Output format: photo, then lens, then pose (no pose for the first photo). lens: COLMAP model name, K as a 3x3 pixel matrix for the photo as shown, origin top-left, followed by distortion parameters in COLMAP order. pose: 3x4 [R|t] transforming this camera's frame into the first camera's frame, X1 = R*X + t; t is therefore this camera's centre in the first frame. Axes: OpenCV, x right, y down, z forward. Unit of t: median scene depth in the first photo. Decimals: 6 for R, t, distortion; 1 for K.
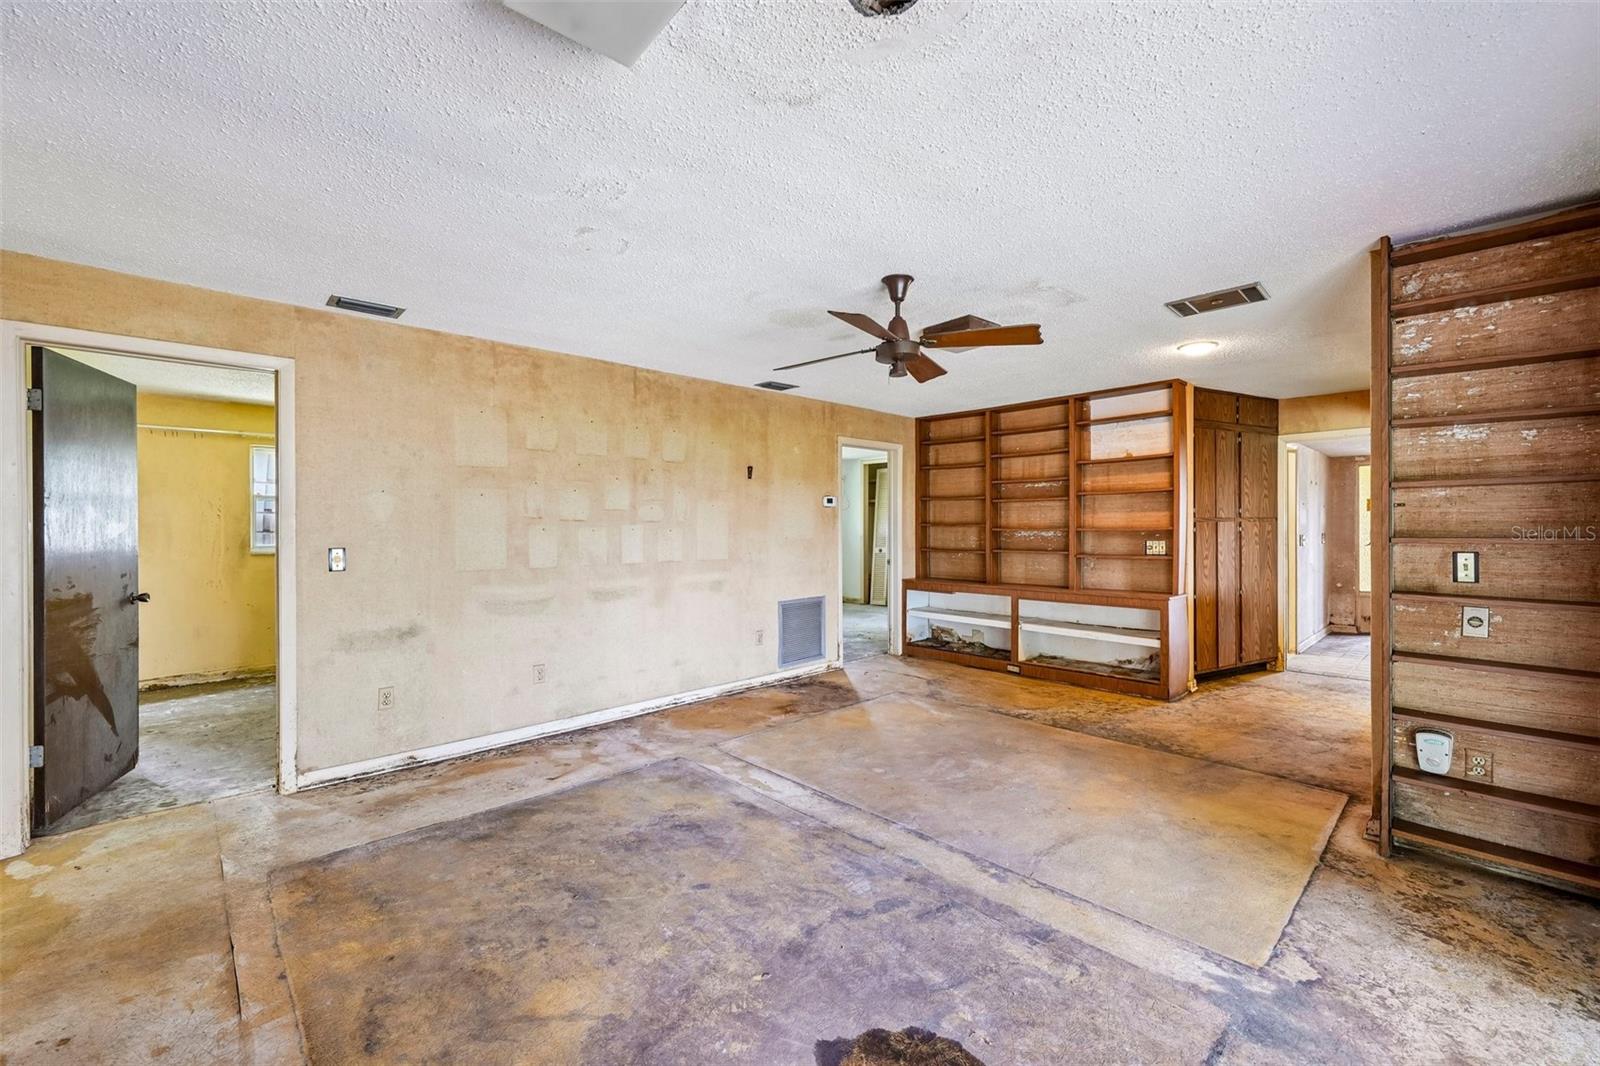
lens RADIAL K [[651.3, 0, 800.3], [0, 651.3, 528.0], [0, 0, 1]] dist [0.001332, 0.000125]
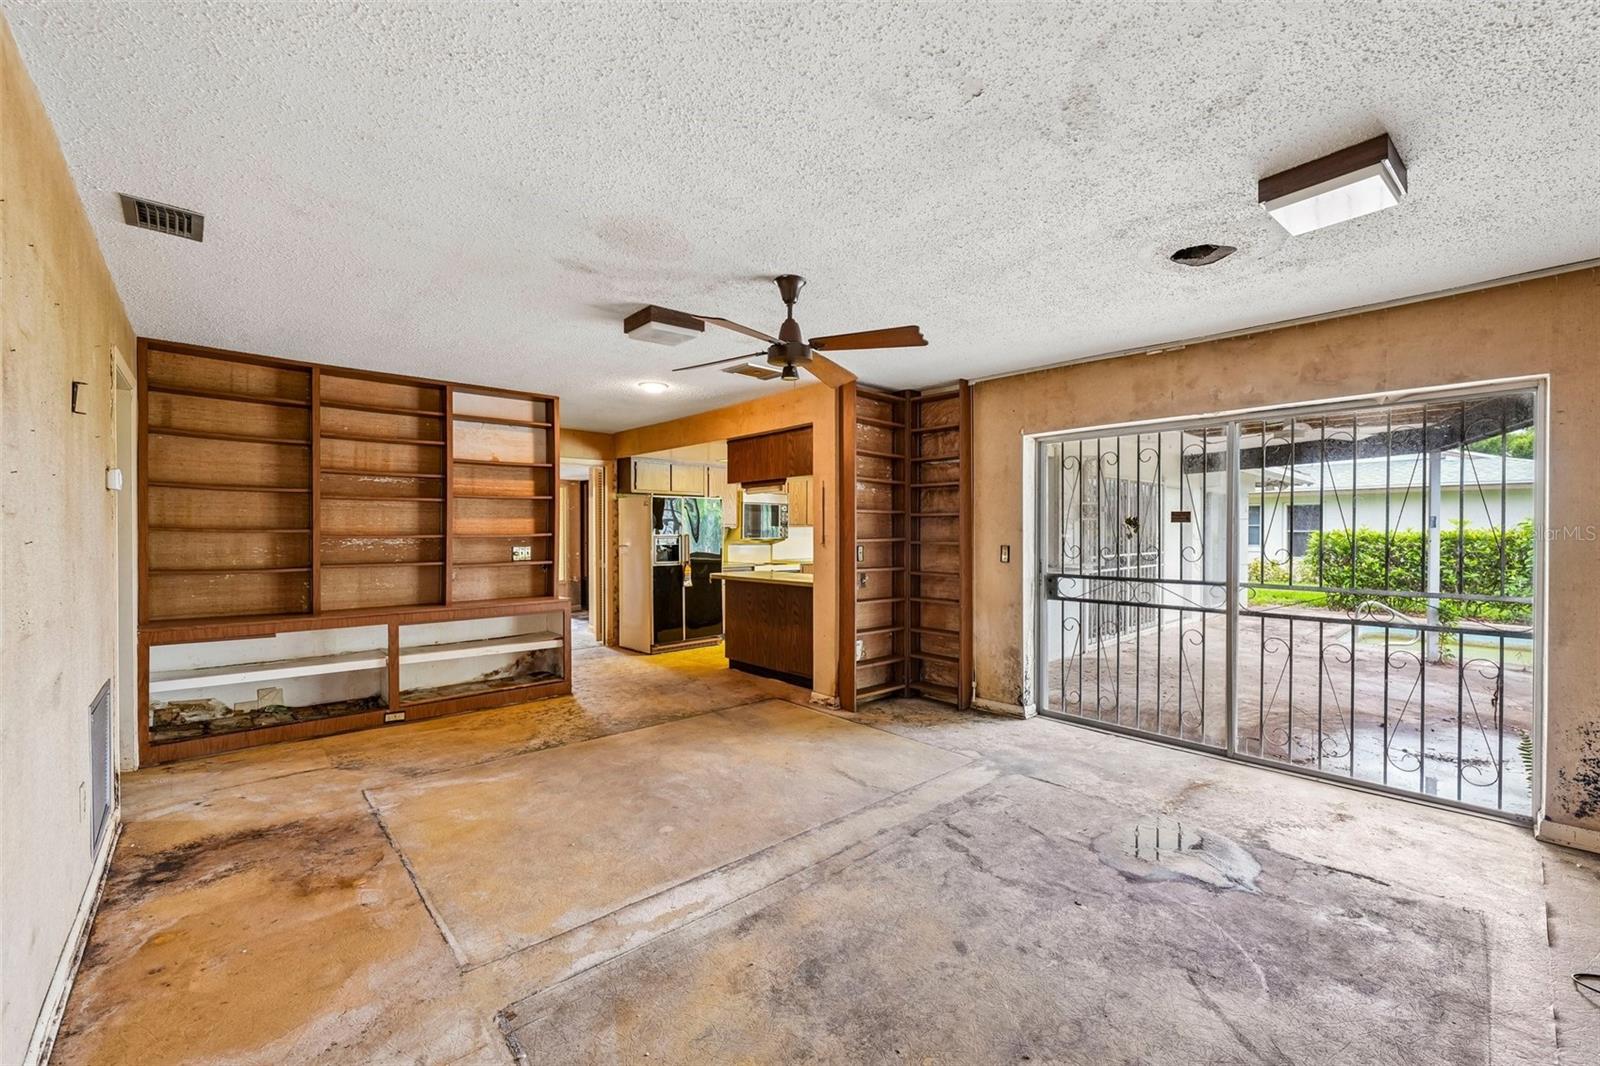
lens RADIAL K [[649.0, 0, 800.0], [0, 649.0, 533.0], [0, 0, 1]] dist [0.001957, -0.000040]
pose [[0.029400, 0.001476, 0.999567, -0.588527], [-0.001389, 0.999998, -0.001436, -0.002276], [-0.999567, -0.001346, 0.029402, 0.680365]]
